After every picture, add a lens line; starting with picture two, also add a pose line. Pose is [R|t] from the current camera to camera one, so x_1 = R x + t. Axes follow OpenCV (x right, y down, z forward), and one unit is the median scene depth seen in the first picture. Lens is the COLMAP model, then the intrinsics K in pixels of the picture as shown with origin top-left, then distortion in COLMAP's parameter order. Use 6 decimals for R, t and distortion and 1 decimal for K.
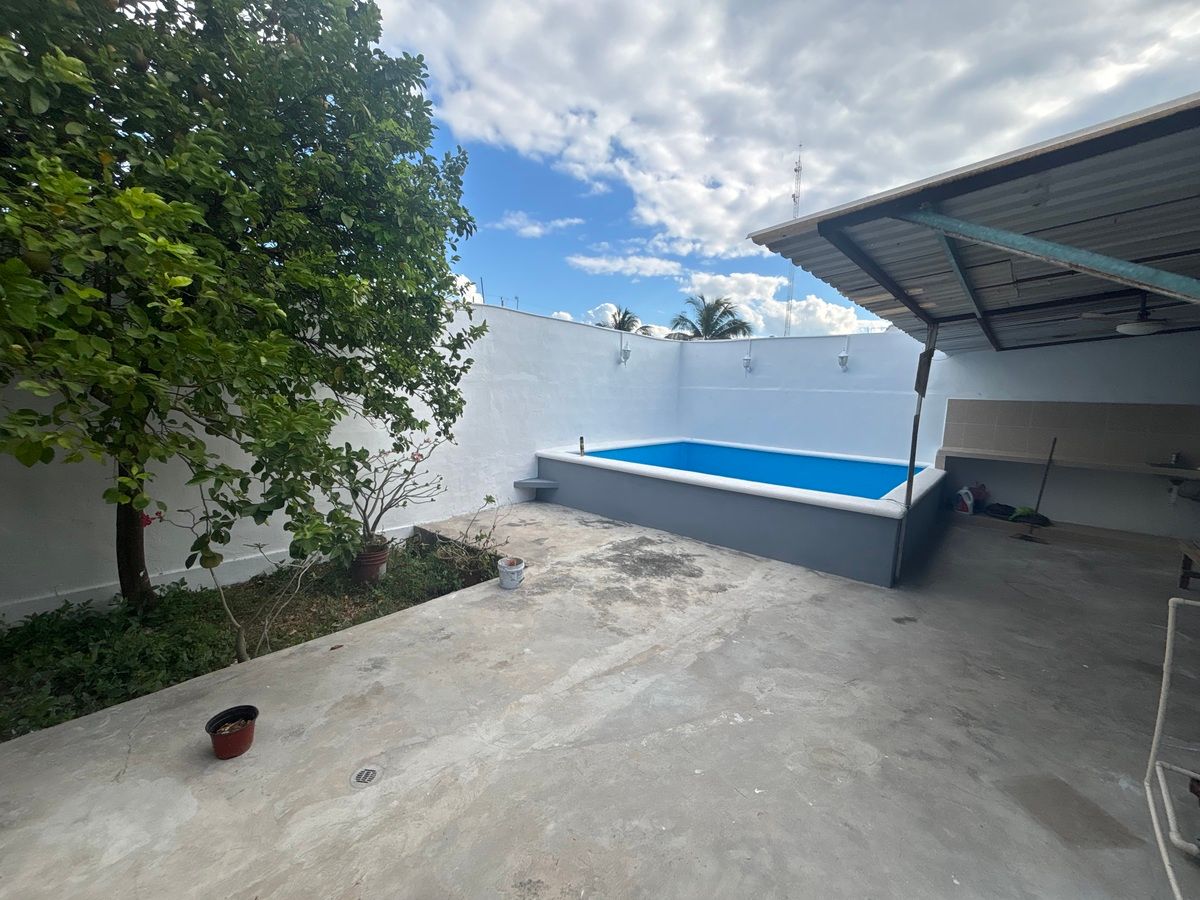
lens RADIAL K [[481.8, 0, 600.0], [0, 481.8, 450.0], [0, 0, 1]] dist [0.001116, -0.000003]
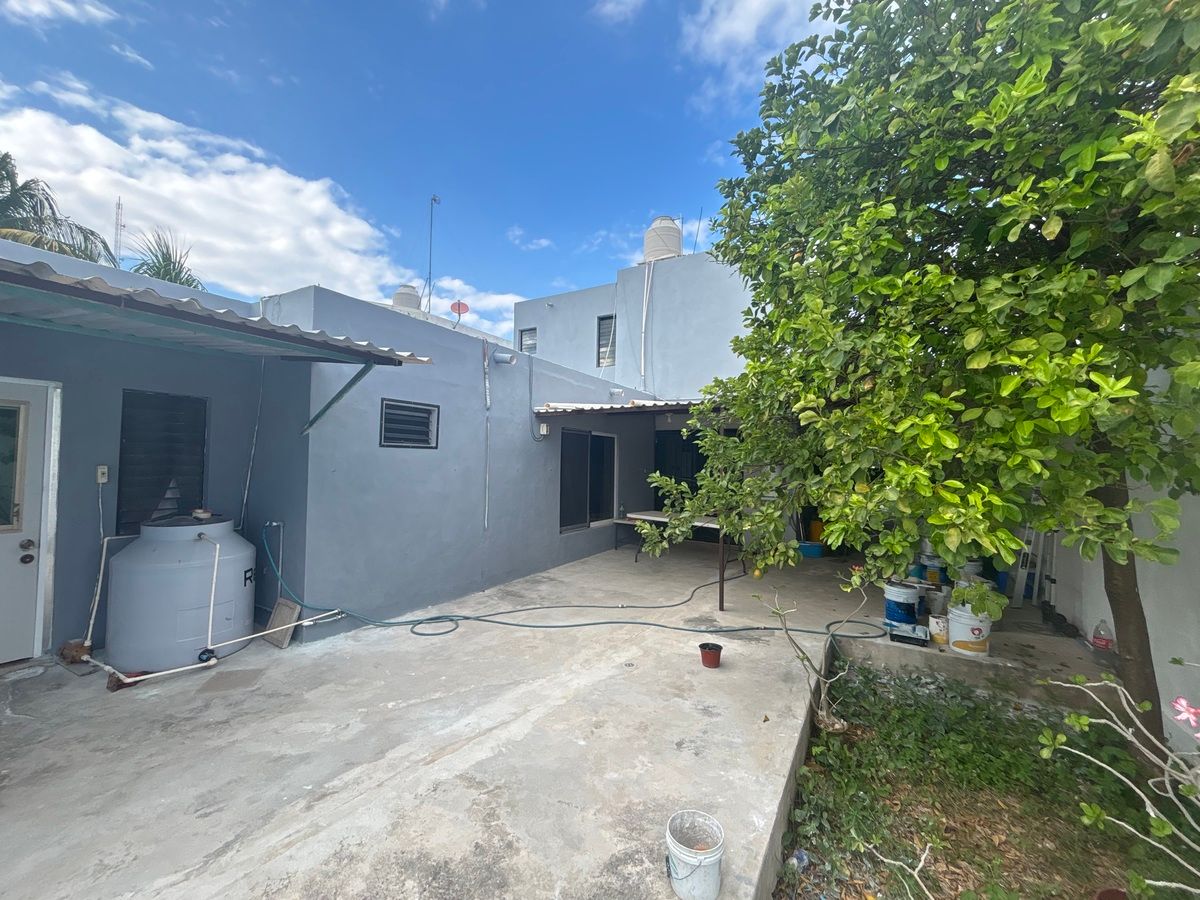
lens RADIAL K [[481.8, 0, 600.0], [0, 481.8, 450.0], [0, 0, 1]] dist [0.001116, -0.000003]
pose [[-0.982390, -0.055193, -0.178506, 0.007611], [-0.070656, 0.994169, 0.081458, -0.211724], [0.172969, 0.092636, -0.980561, 1.889474]]
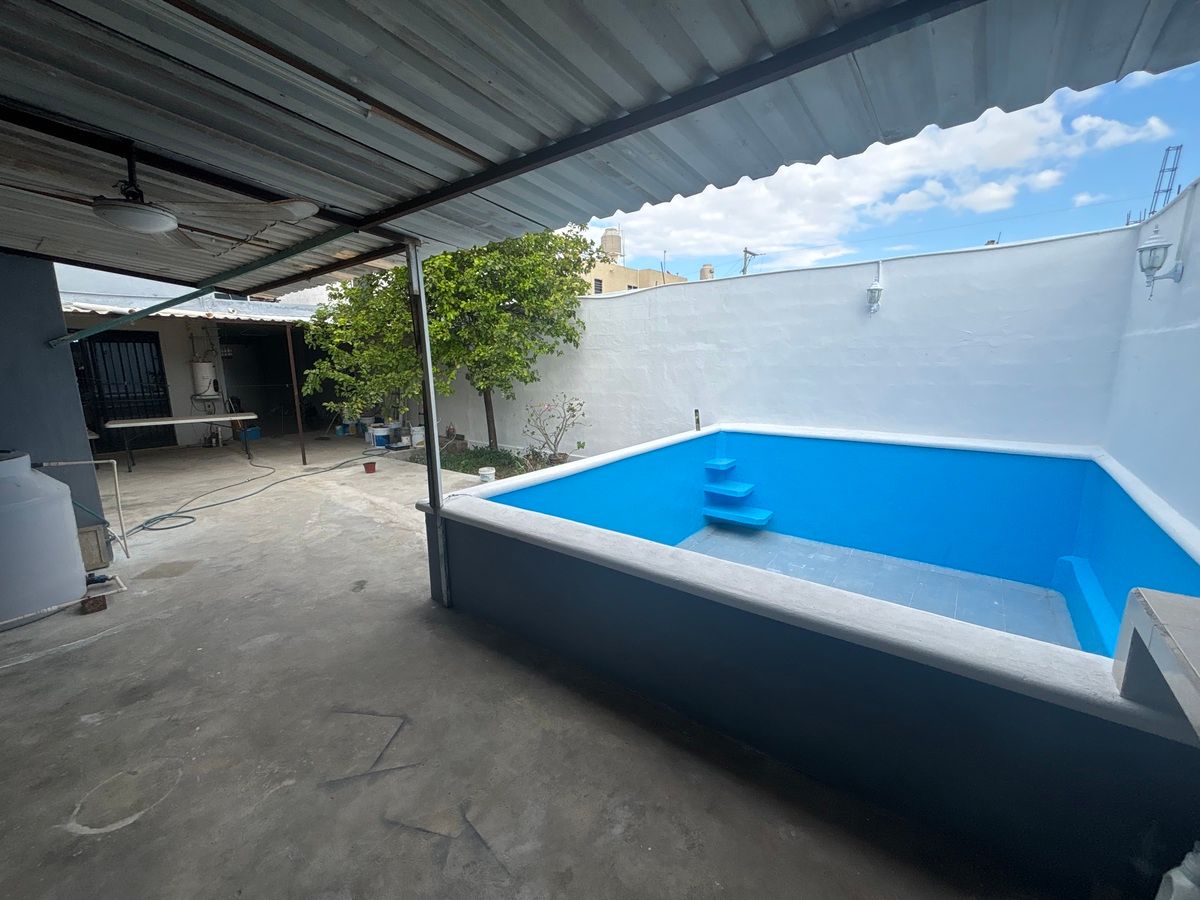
lens RADIAL K [[481.8, 0, 600.0], [0, 481.8, 450.0], [0, 0, 1]] dist [0.001116, -0.000003]
pose [[0.058295, 0.148920, -0.987129, 1.954442], [-0.103948, 0.984342, 0.142361, -0.141353], [0.992873, 0.094311, 0.072862, 1.701001]]
